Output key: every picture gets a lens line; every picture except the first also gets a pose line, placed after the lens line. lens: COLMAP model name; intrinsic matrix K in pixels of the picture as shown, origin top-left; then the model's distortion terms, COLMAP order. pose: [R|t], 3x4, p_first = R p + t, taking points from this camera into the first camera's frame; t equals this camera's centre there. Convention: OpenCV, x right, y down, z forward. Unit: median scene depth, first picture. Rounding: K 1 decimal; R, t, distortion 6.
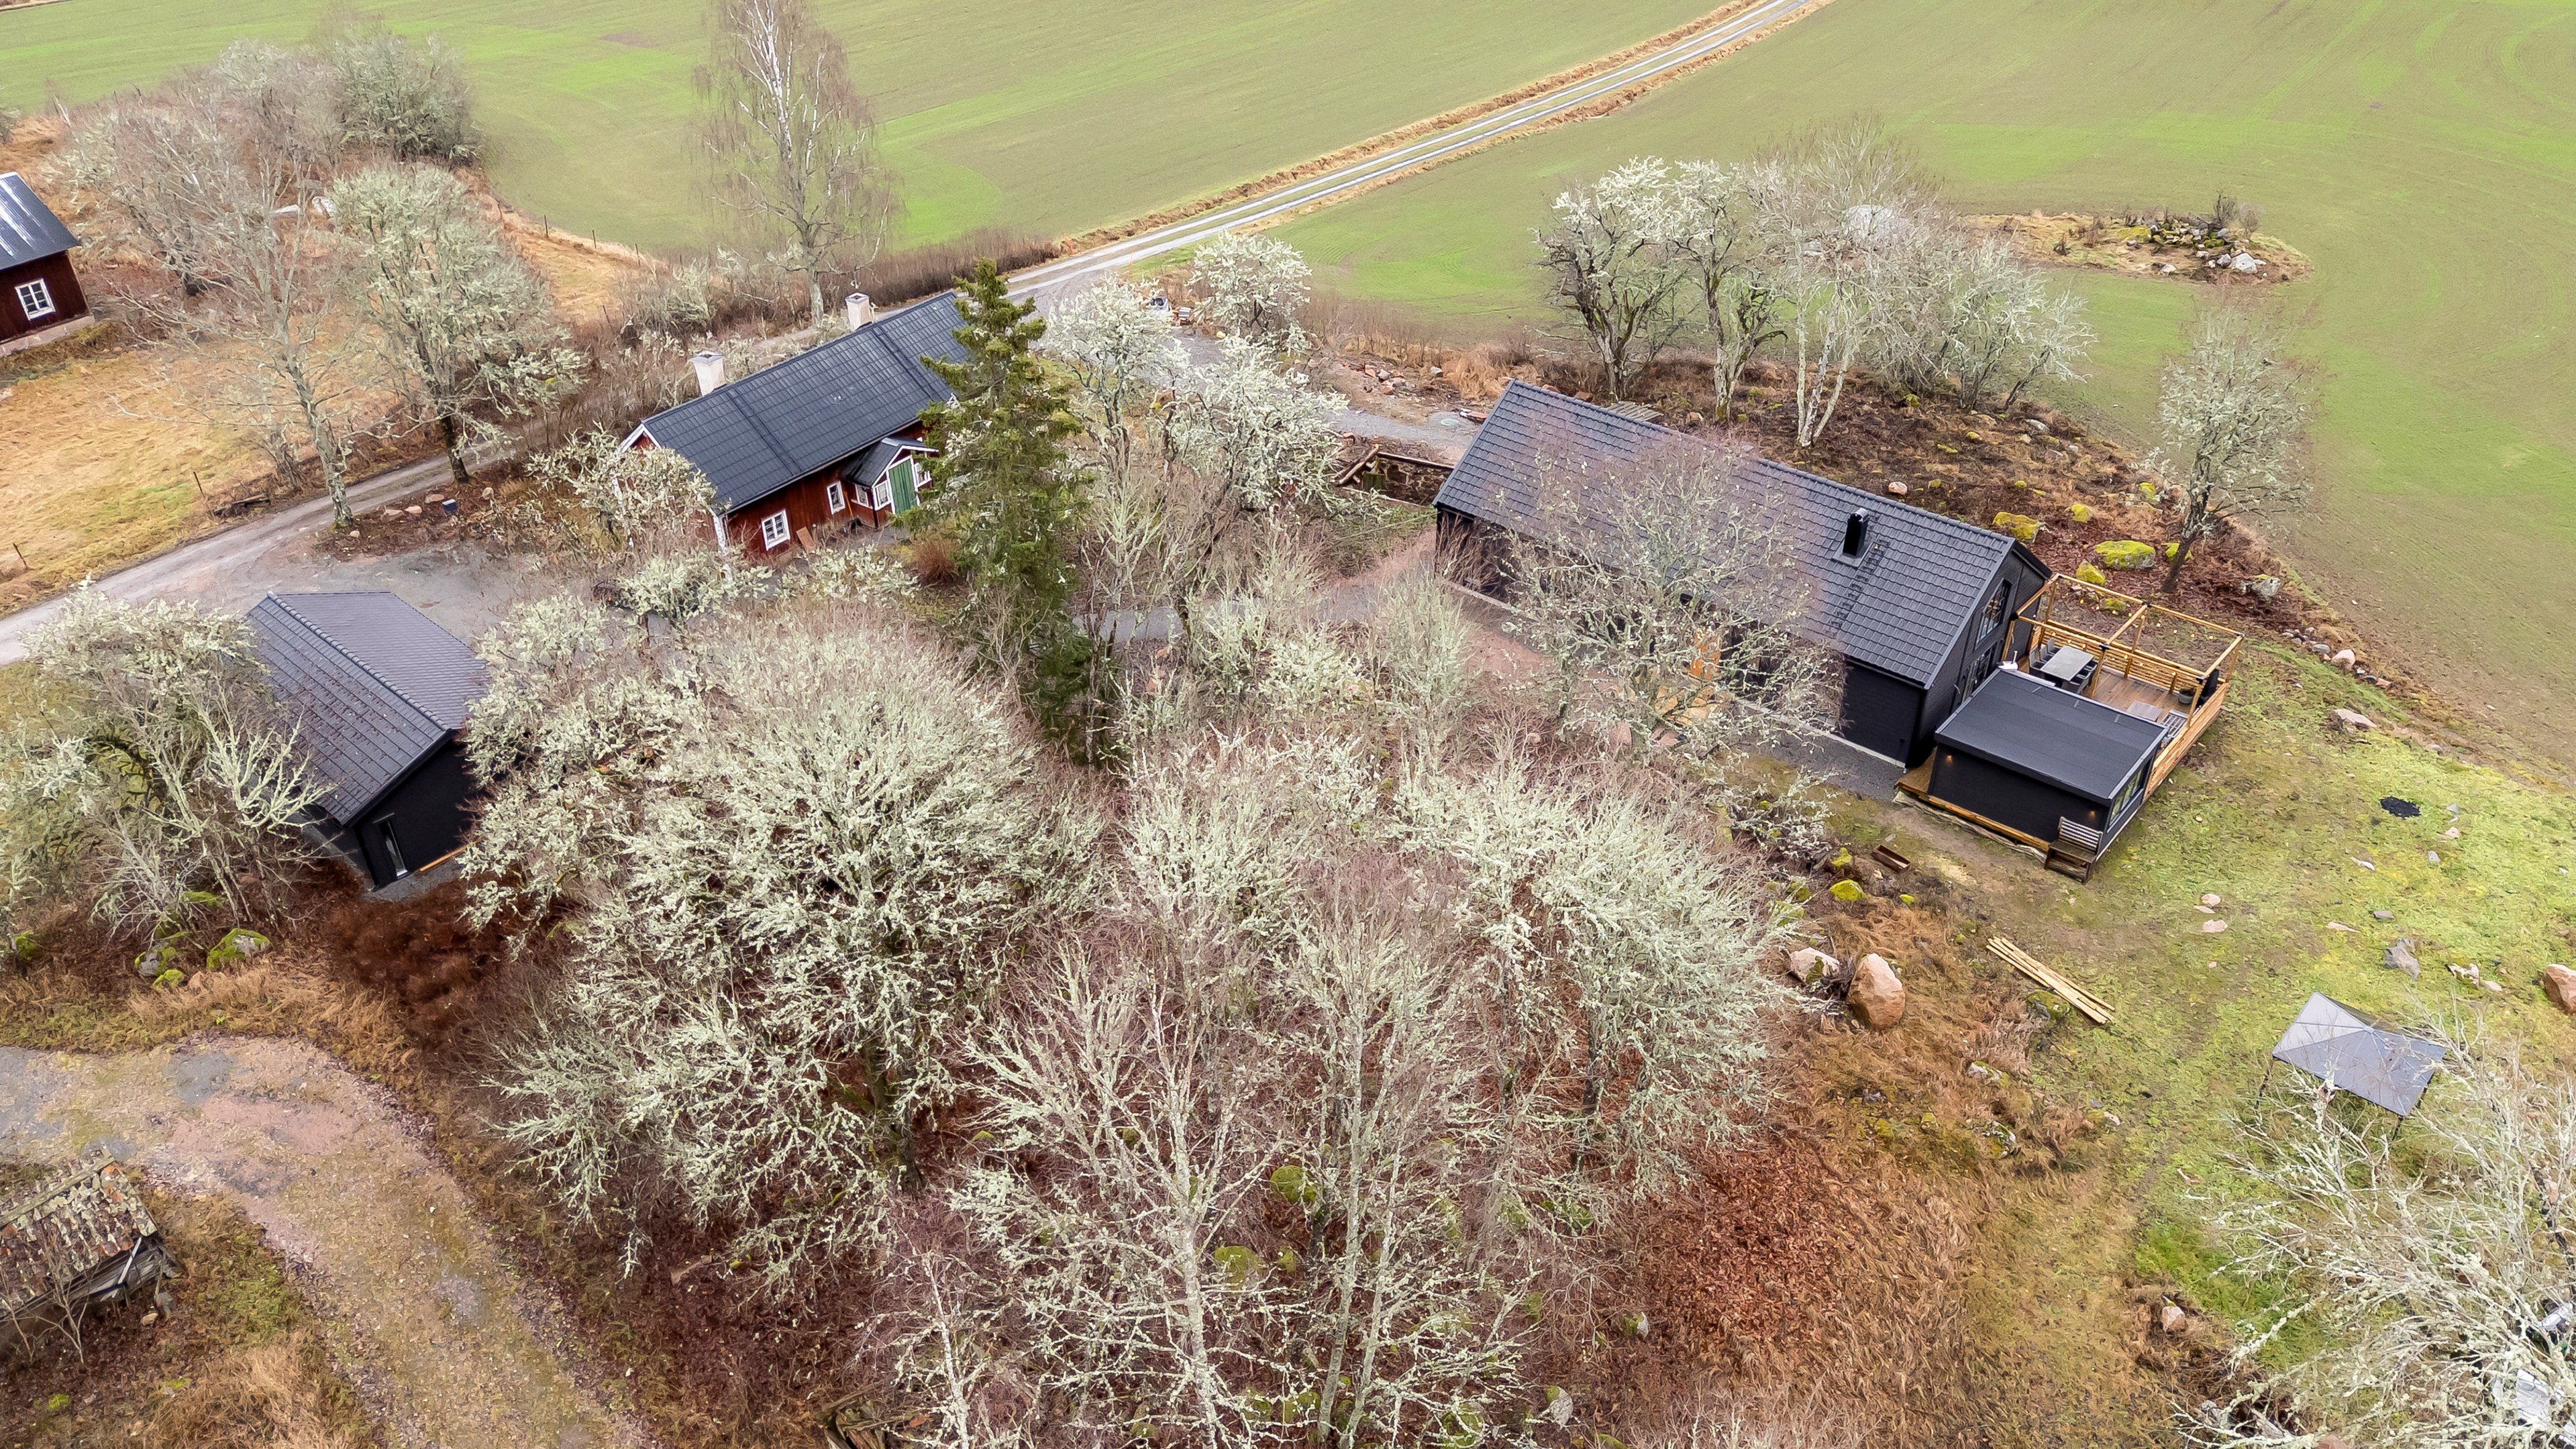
lens RADIAL K [[1819.5, 0, 1288.0], [0, 1819.5, 724.5], [0, 0, 1]] dist [0.093386, -0.116243]
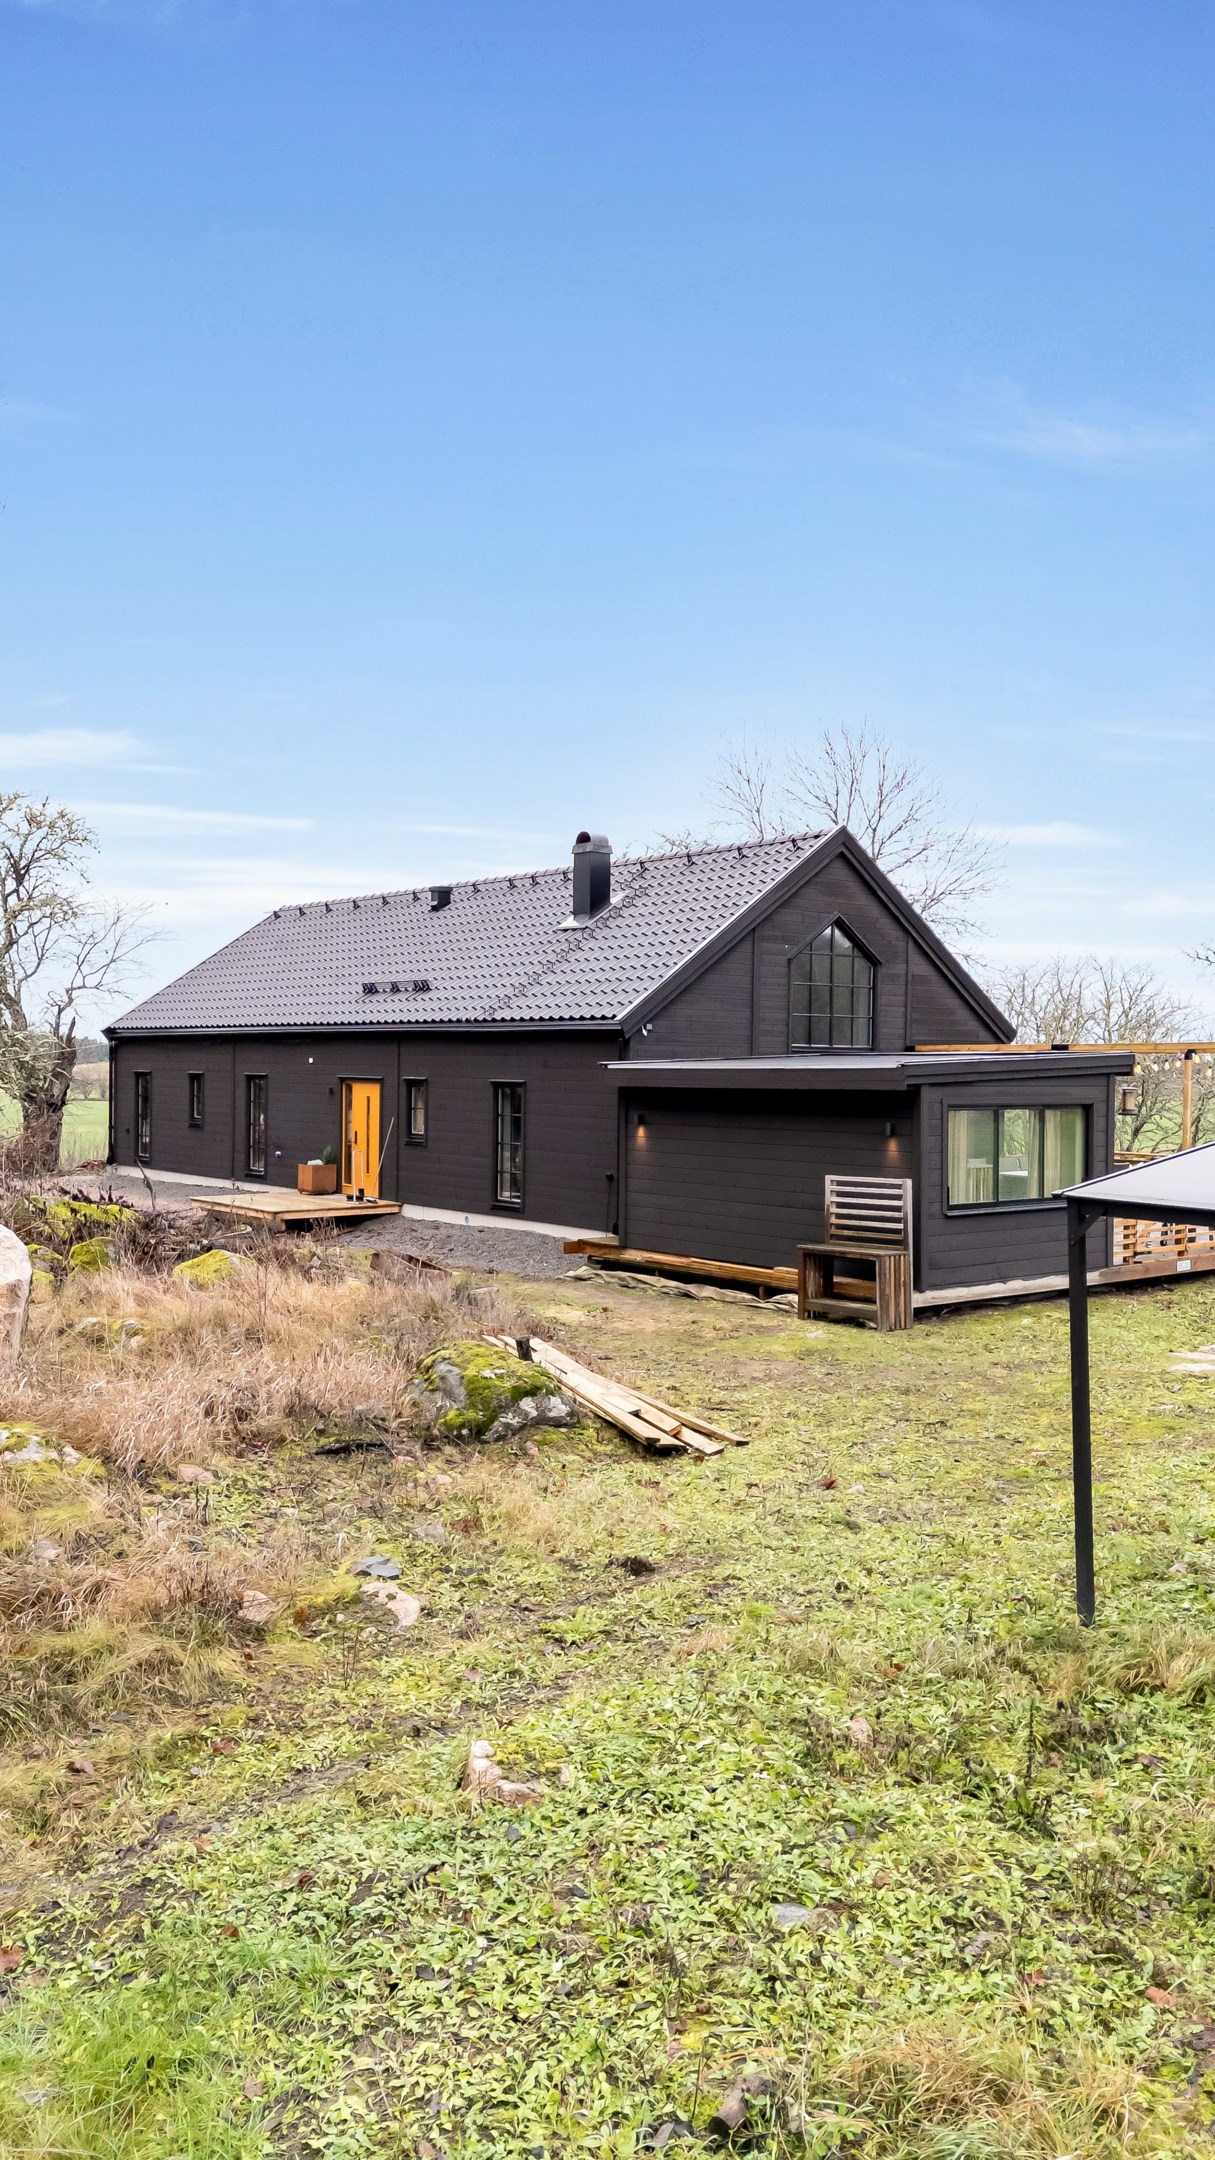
lens RADIAL K [[1525.9, 0, 607.5], [0, 1525.9, 1080.0], [0, 0, 1]] dist [0.093386, -0.116243]
pose [[0.985108, 0.021878, -0.170542, 0.416756], [-0.114649, 0.822761, -0.556705, 0.213117], [0.128136, 0.567966, 0.813016, 0.699812]]
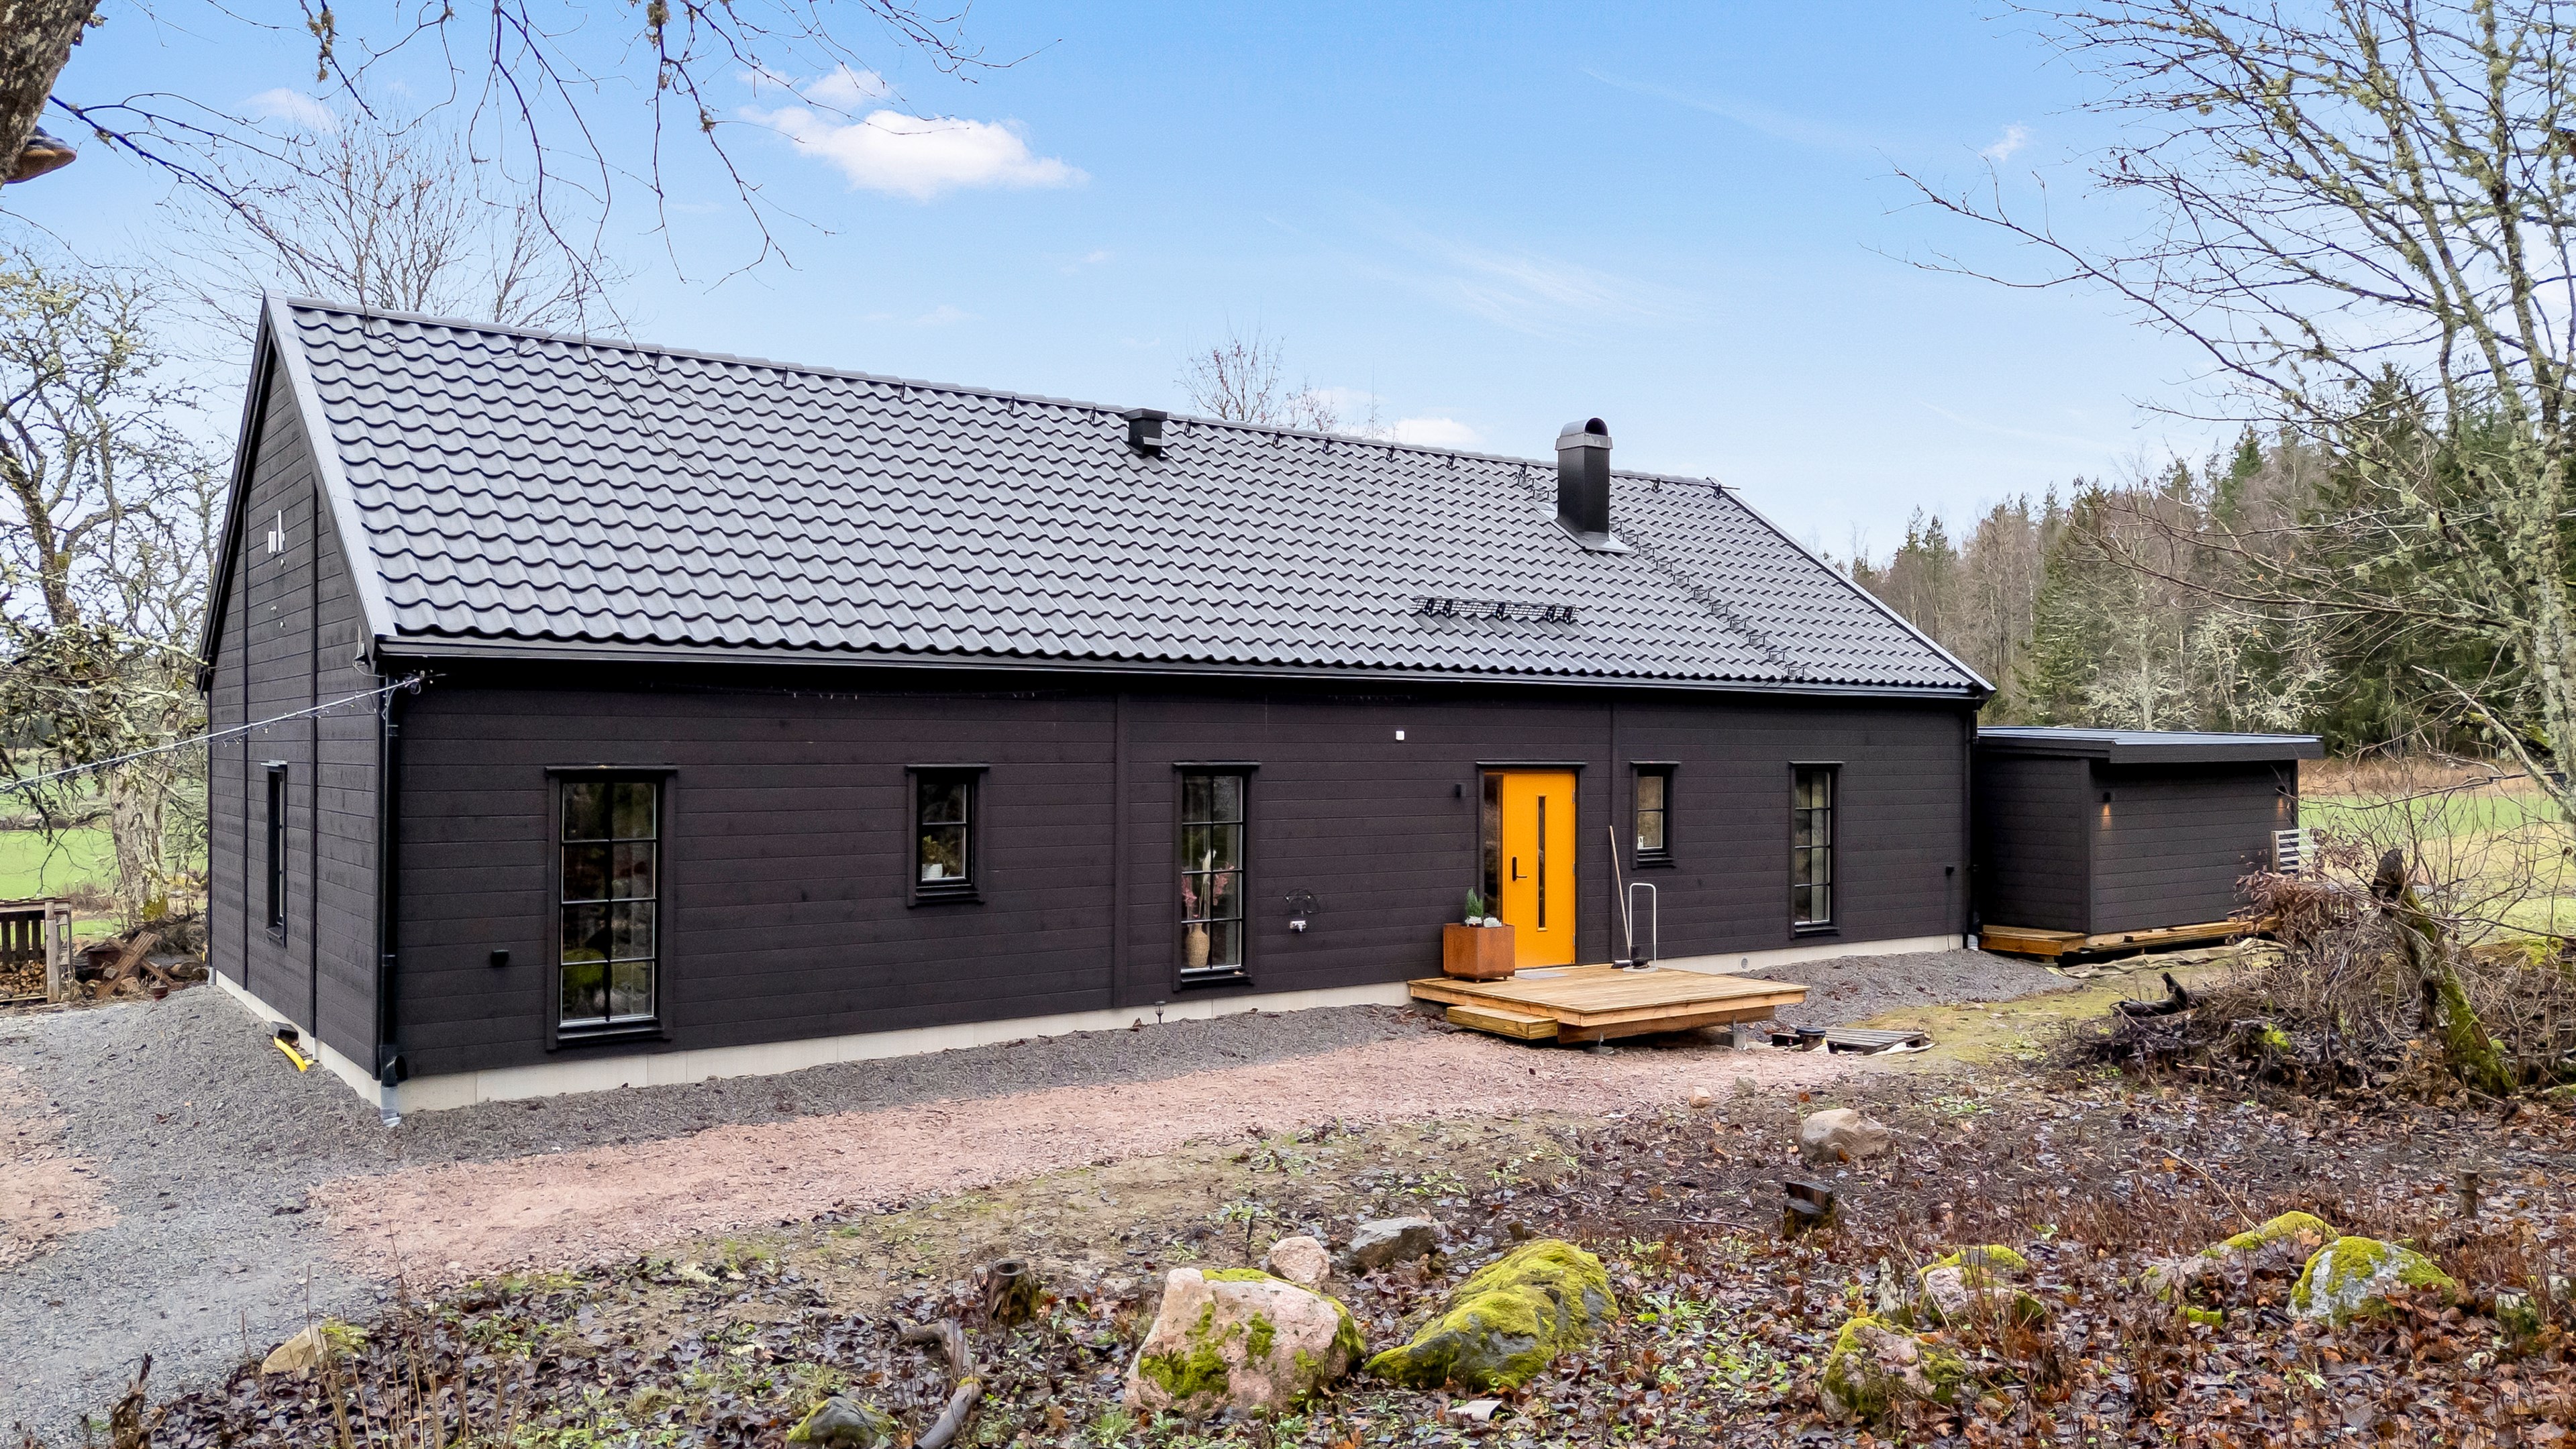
lens RADIAL K [[1819.5, 0, 1288.0], [0, 1819.5, 724.5], [0, 0, 1]] dist [0.093386, -0.116243]
pose [[0.243956, 0.015876, 0.969656, -0.102493], [0.550266, 0.821059, -0.151885, -0.038414], [-0.798556, 0.570622, 0.191567, 1.065474]]
